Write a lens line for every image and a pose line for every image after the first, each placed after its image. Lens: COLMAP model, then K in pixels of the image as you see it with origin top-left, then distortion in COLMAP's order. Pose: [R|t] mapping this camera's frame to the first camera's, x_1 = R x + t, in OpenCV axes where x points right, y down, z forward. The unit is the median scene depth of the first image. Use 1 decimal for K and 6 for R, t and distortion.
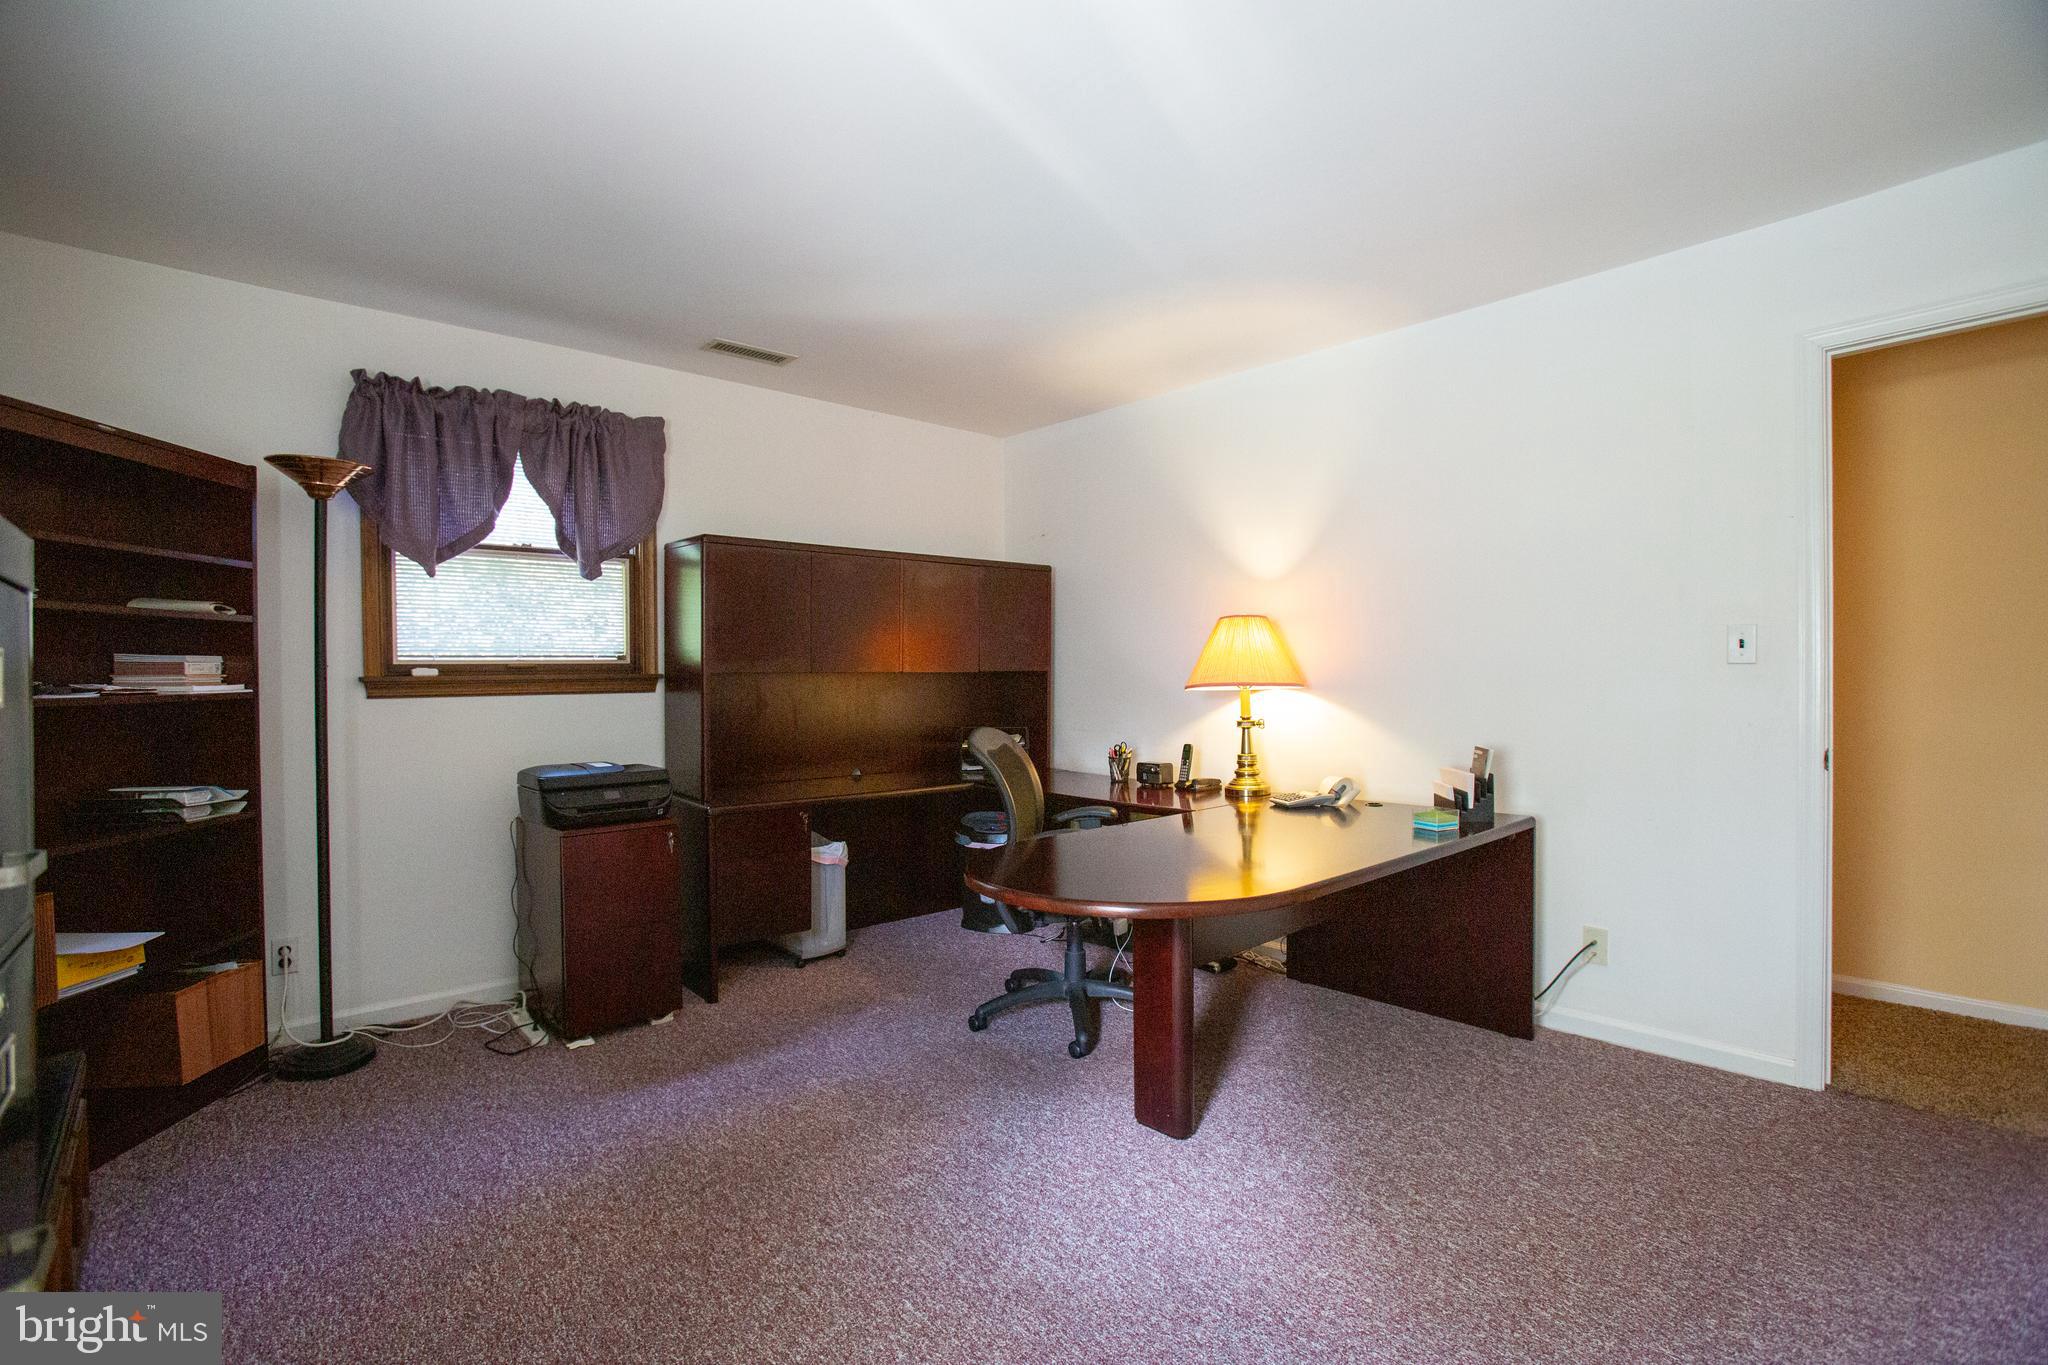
lens RADIAL K [[951.1, 0, 1014.6], [0, 951.1, 690.9], [0, 0, 1]] dist [-0.062669, 0.026218]
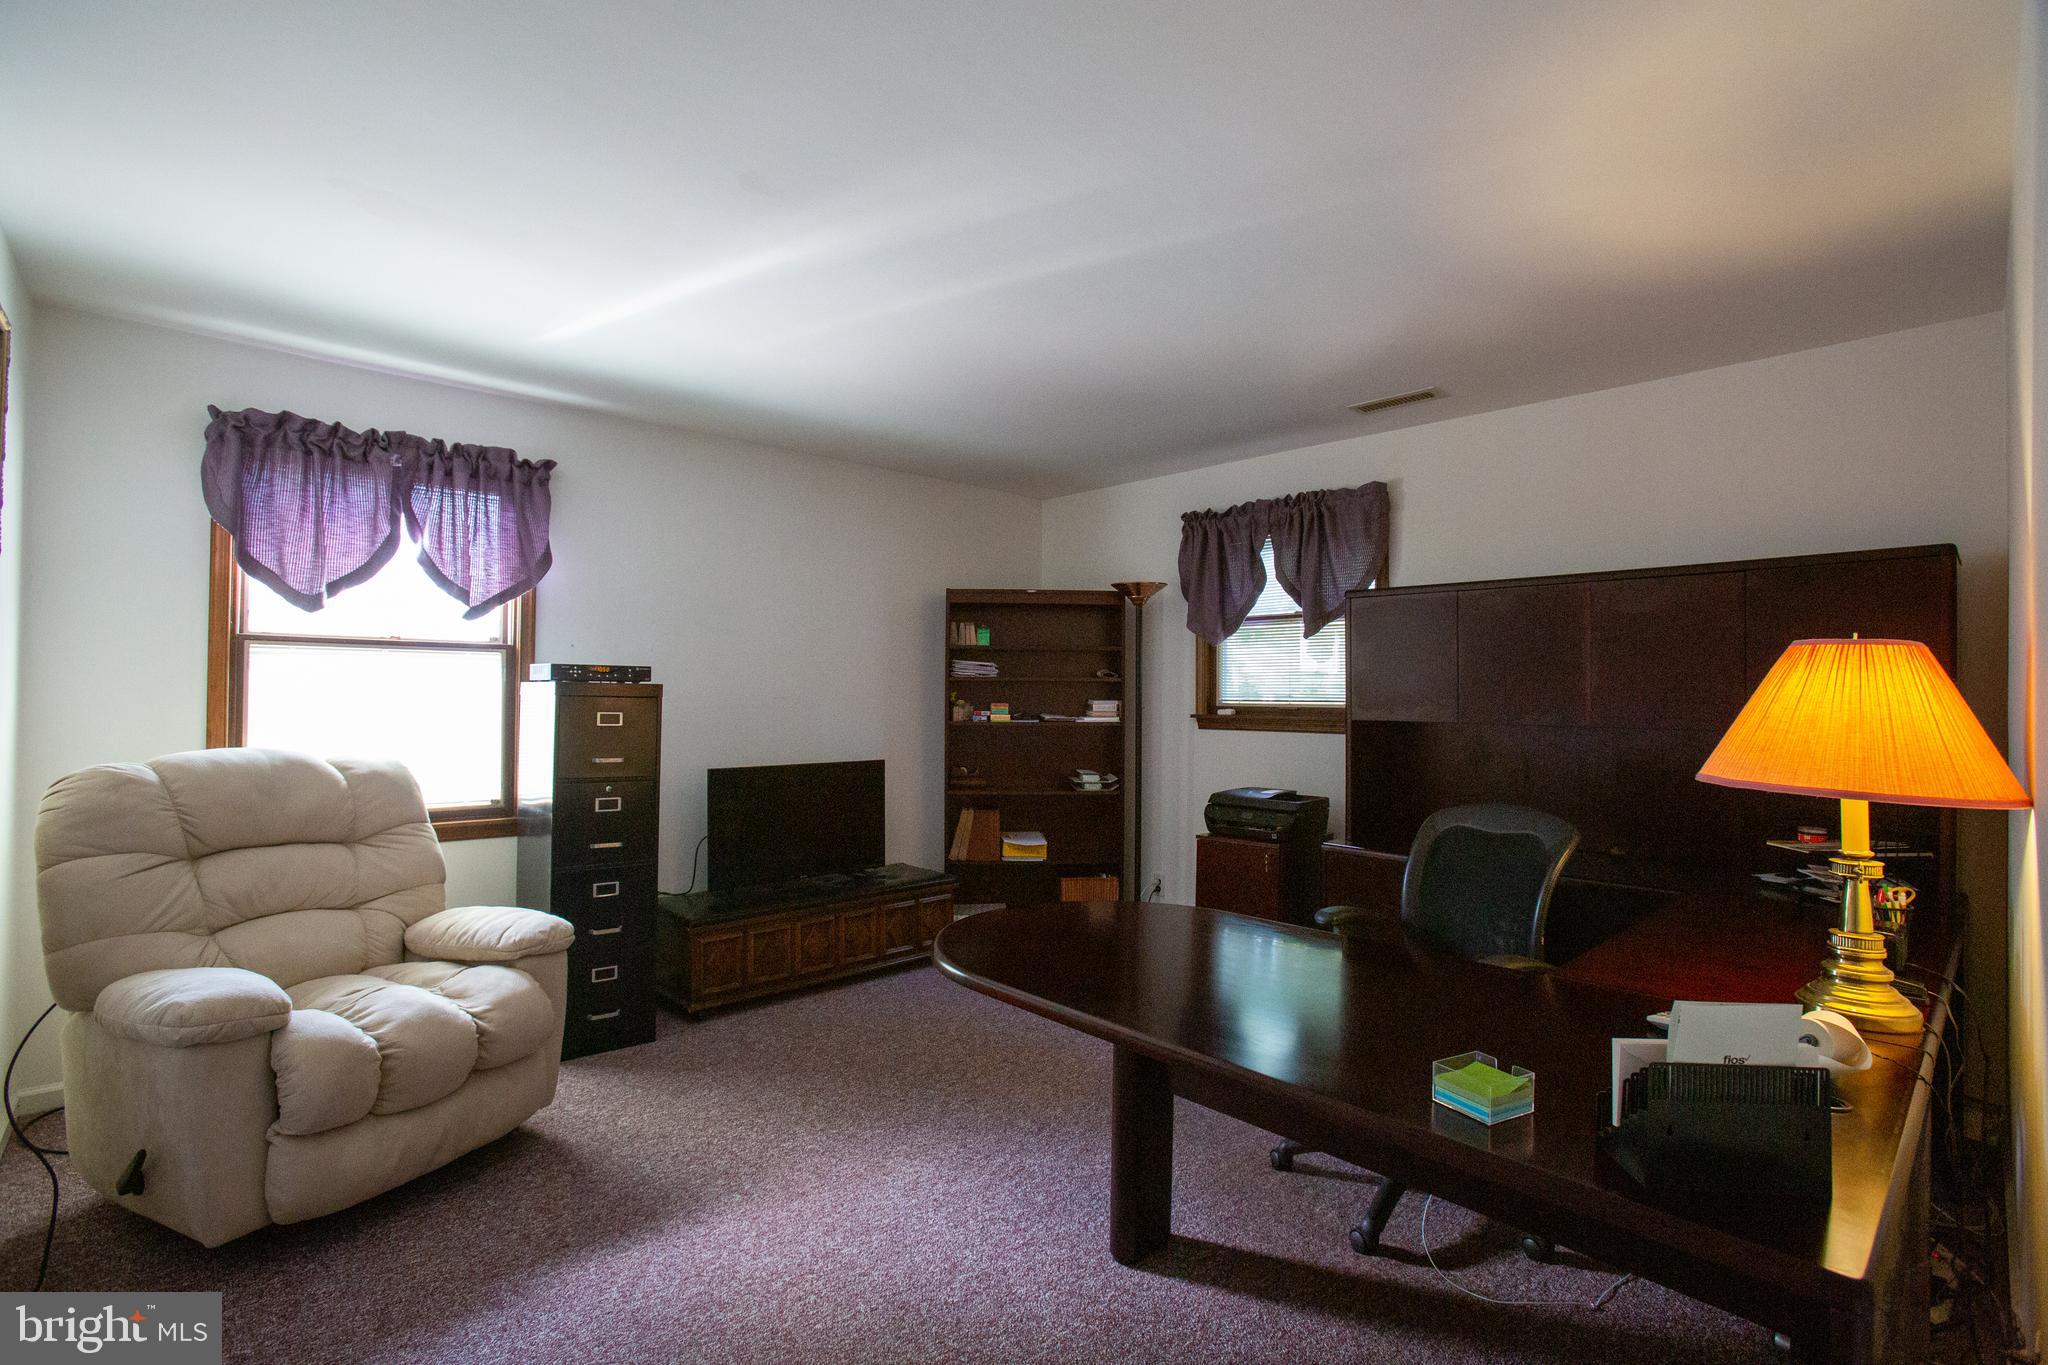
lens RADIAL K [[951.1, 0, 1014.6], [0, 951.1, 690.9], [0, 0, 1]] dist [-0.062669, 0.026218]
pose [[0.013215, 0.009962, -0.999863, 0.814526], [-0.018476, 0.999782, 0.009717, -0.060465], [0.999742, 0.018345, 0.013396, 0.664392]]
